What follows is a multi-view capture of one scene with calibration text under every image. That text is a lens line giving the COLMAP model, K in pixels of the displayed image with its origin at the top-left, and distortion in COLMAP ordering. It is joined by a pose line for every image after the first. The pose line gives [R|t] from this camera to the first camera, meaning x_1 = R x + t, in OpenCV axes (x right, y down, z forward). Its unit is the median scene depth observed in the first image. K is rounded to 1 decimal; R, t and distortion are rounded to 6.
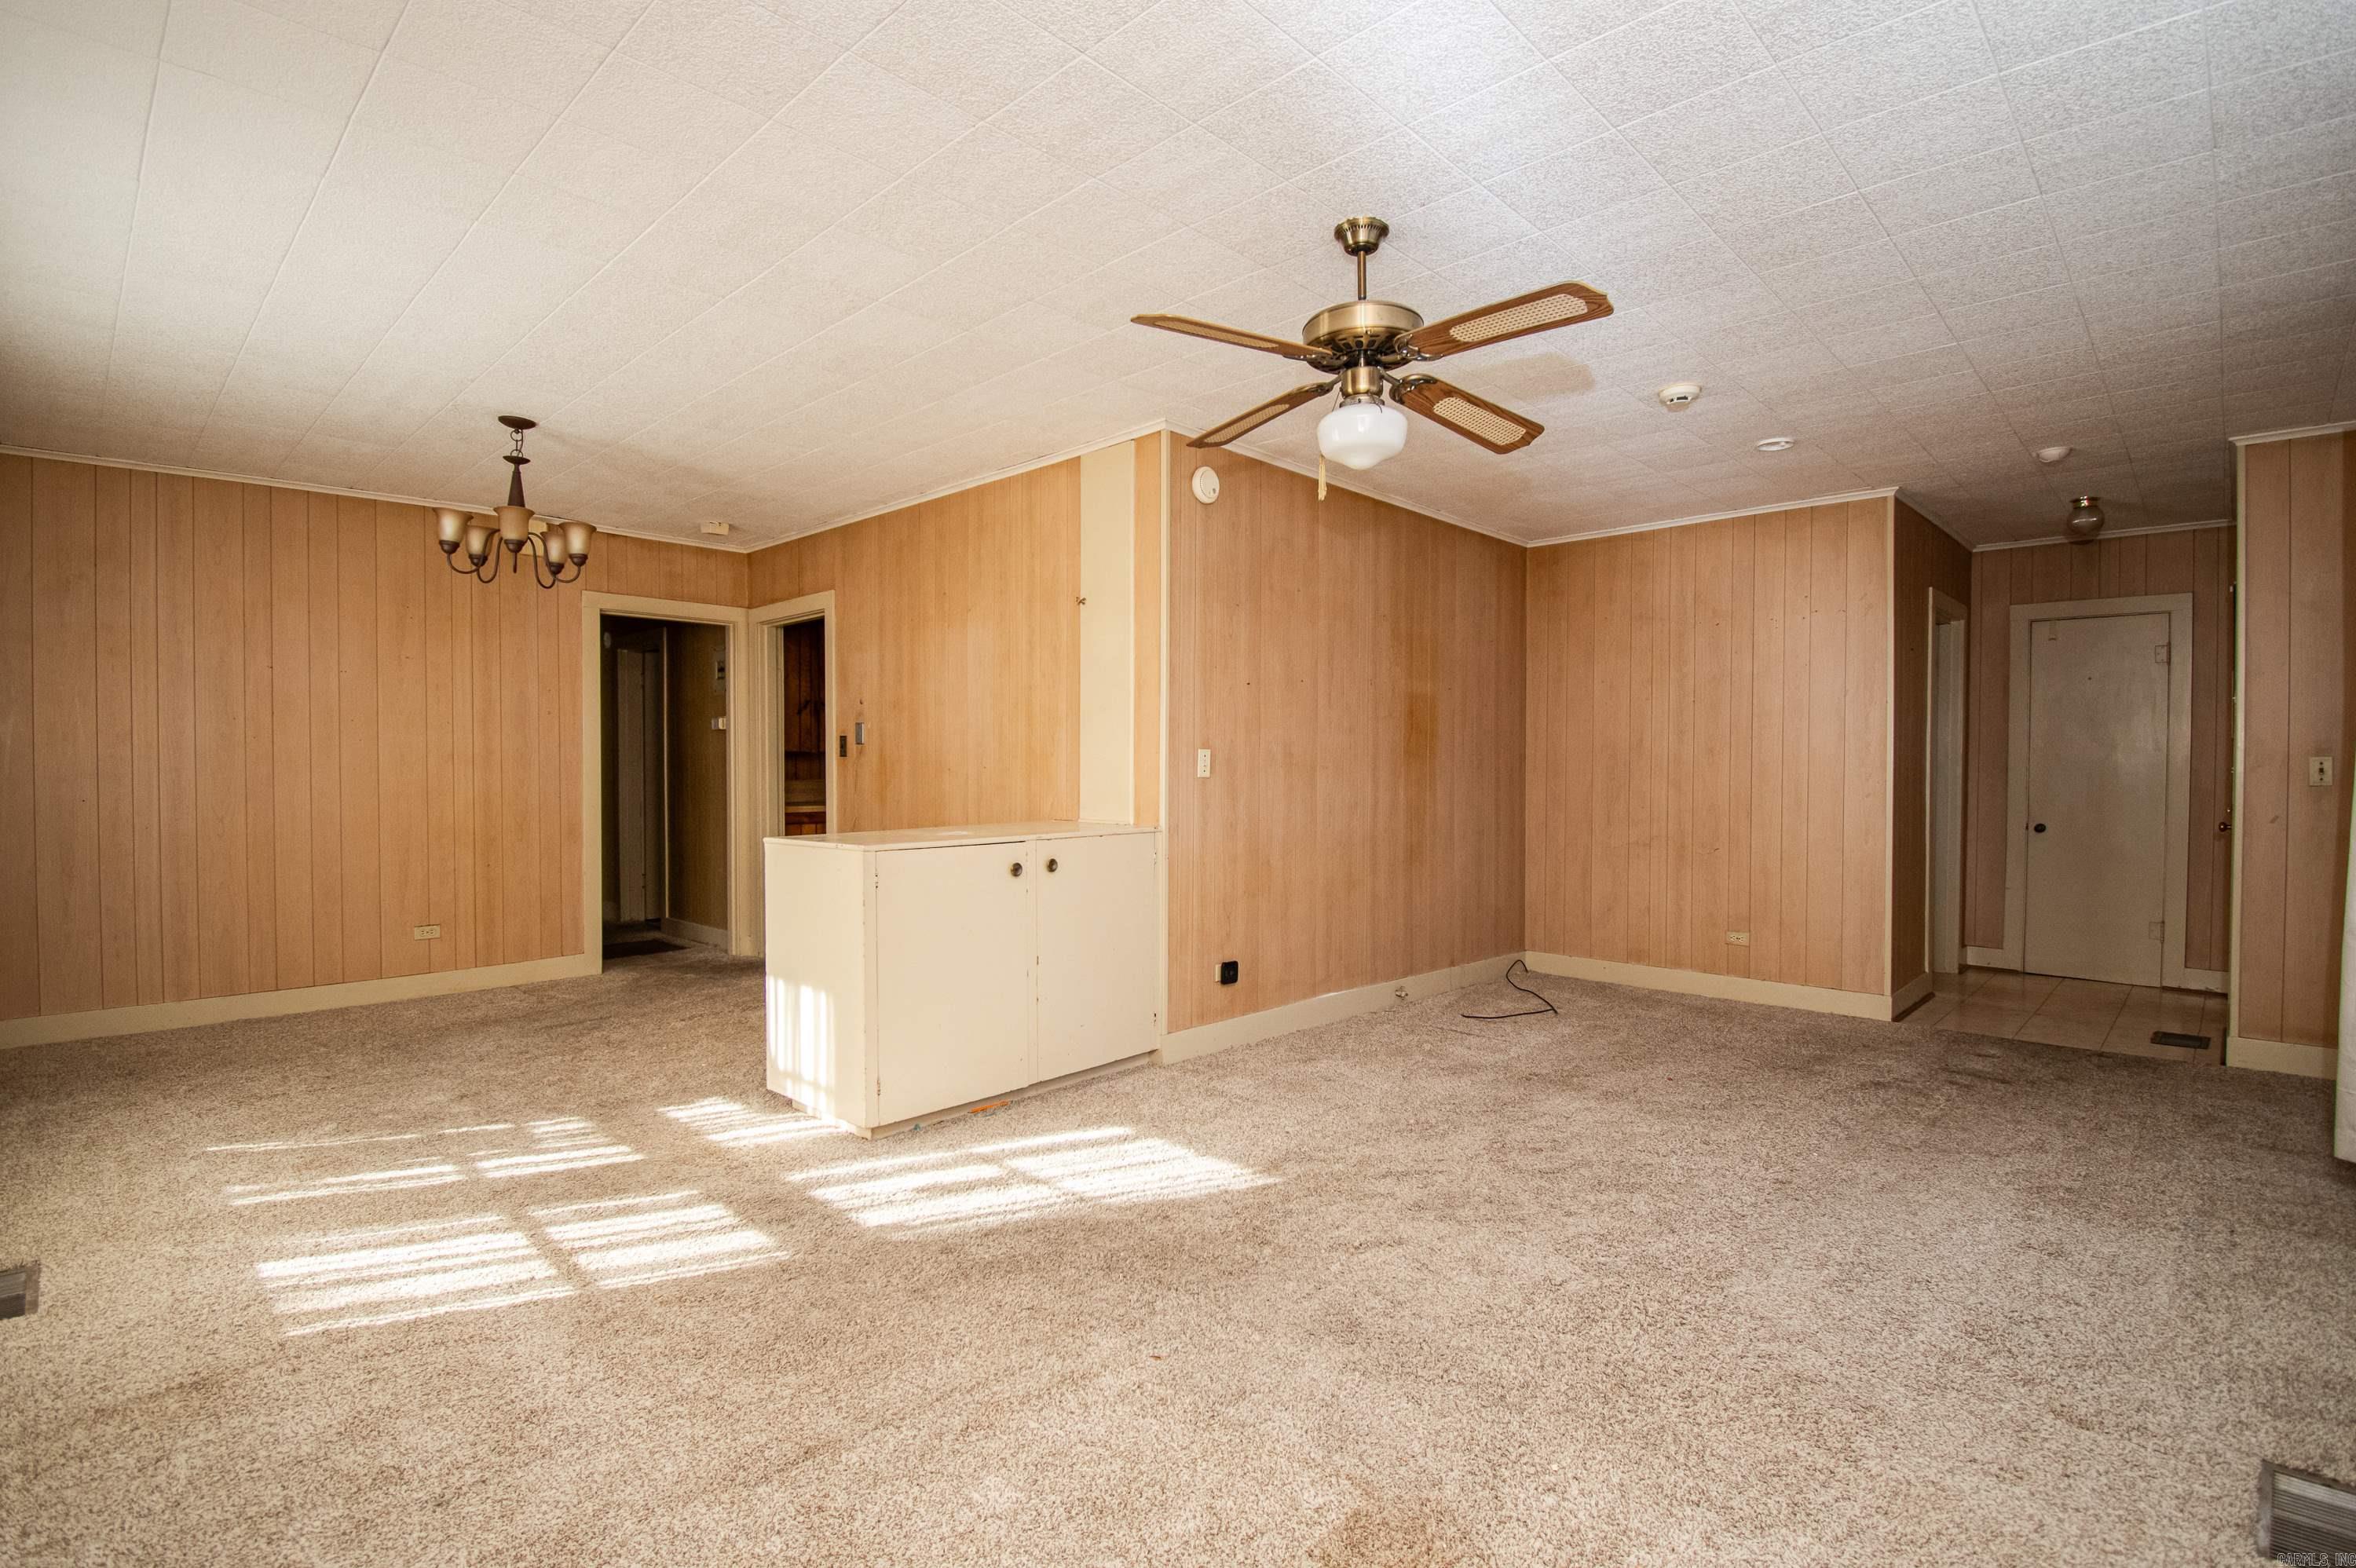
lens RADIAL K [[1103.6, 0, 1178.0], [0, 1103.6, 784.0], [0, 0, 1]] dist [0.000342, -0.000201]
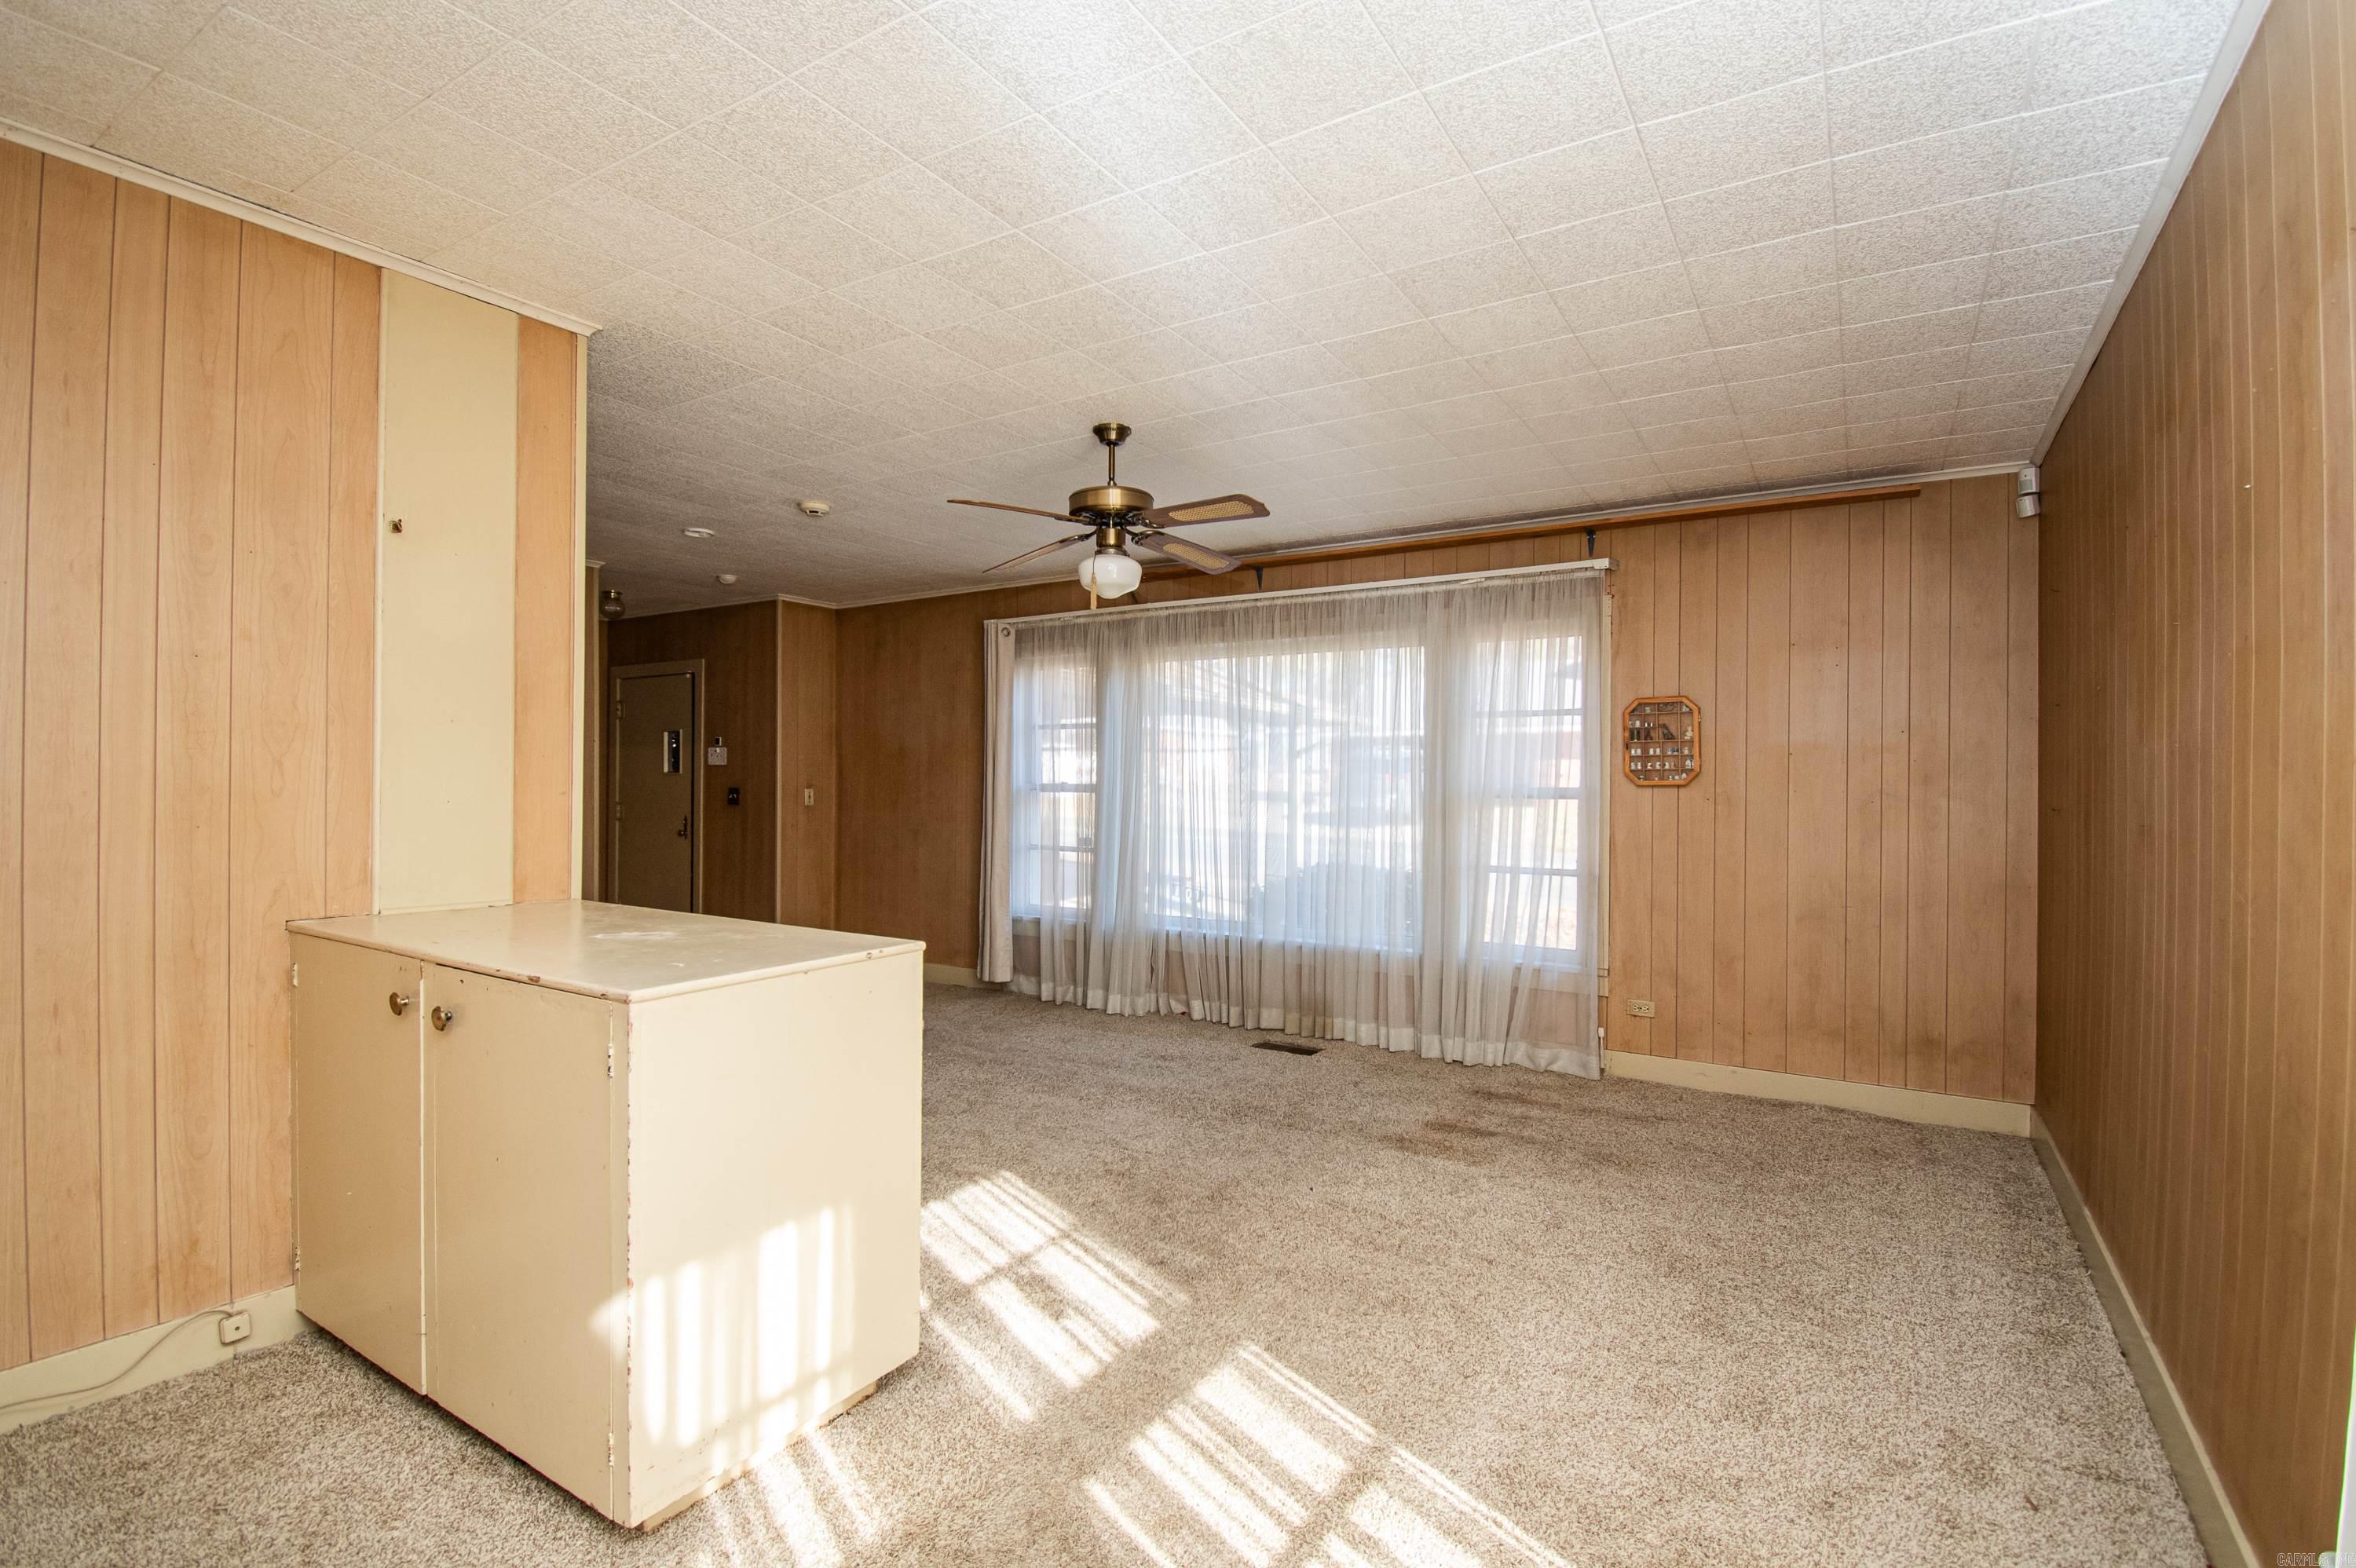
lens RADIAL K [[1085.6, 0, 1157.3], [0, 1085.6, 804.2], [0, 0, 1]] dist [0.000095, -0.000069]
pose [[-0.196442, -0.023122, 0.980243, -1.036754], [-0.000800, 0.999725, 0.023421, -0.053178], [-0.980515, 0.003817, -0.196406, 1.047933]]
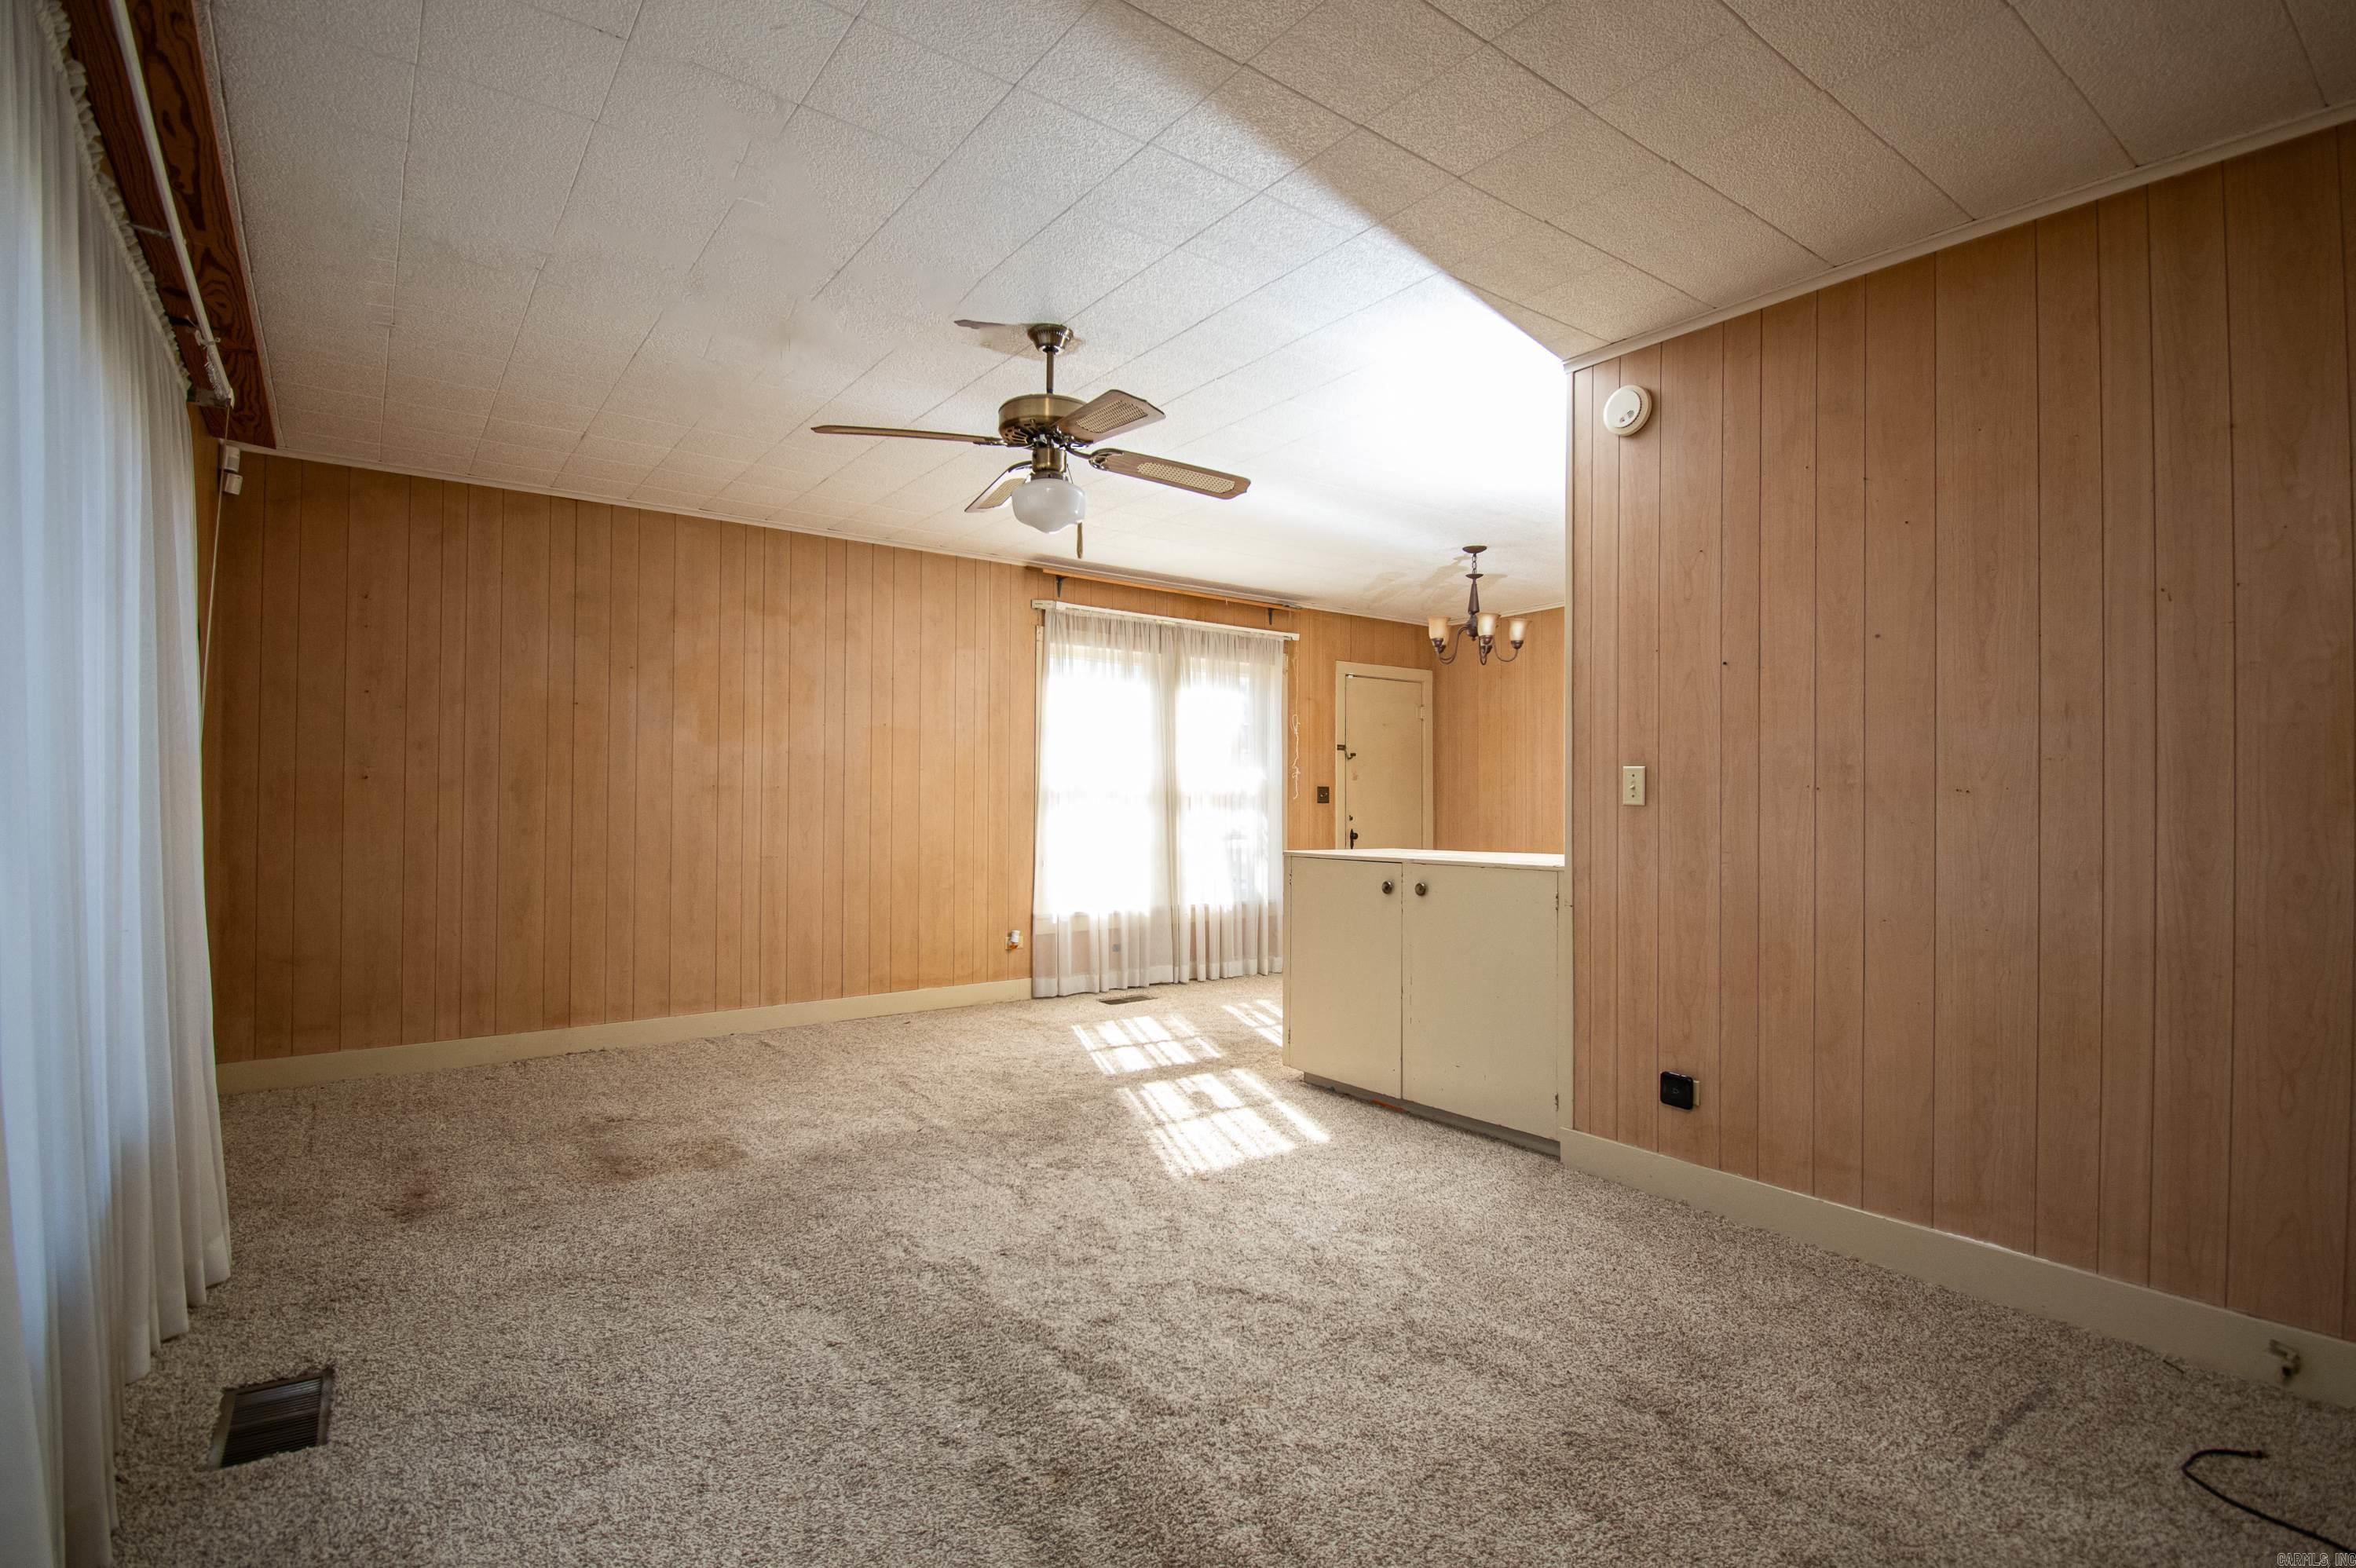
lens RADIAL K [[1085.6, 0, 1157.3], [0, 1085.6, 804.2], [0, 0, 1]] dist [0.000095, -0.000069]
pose [[-0.169861, 0.001789, -0.985466, 1.095717], [-0.020149, 0.999783, 0.005288, -0.005354], [0.985262, 0.020754, -0.169788, 1.131470]]
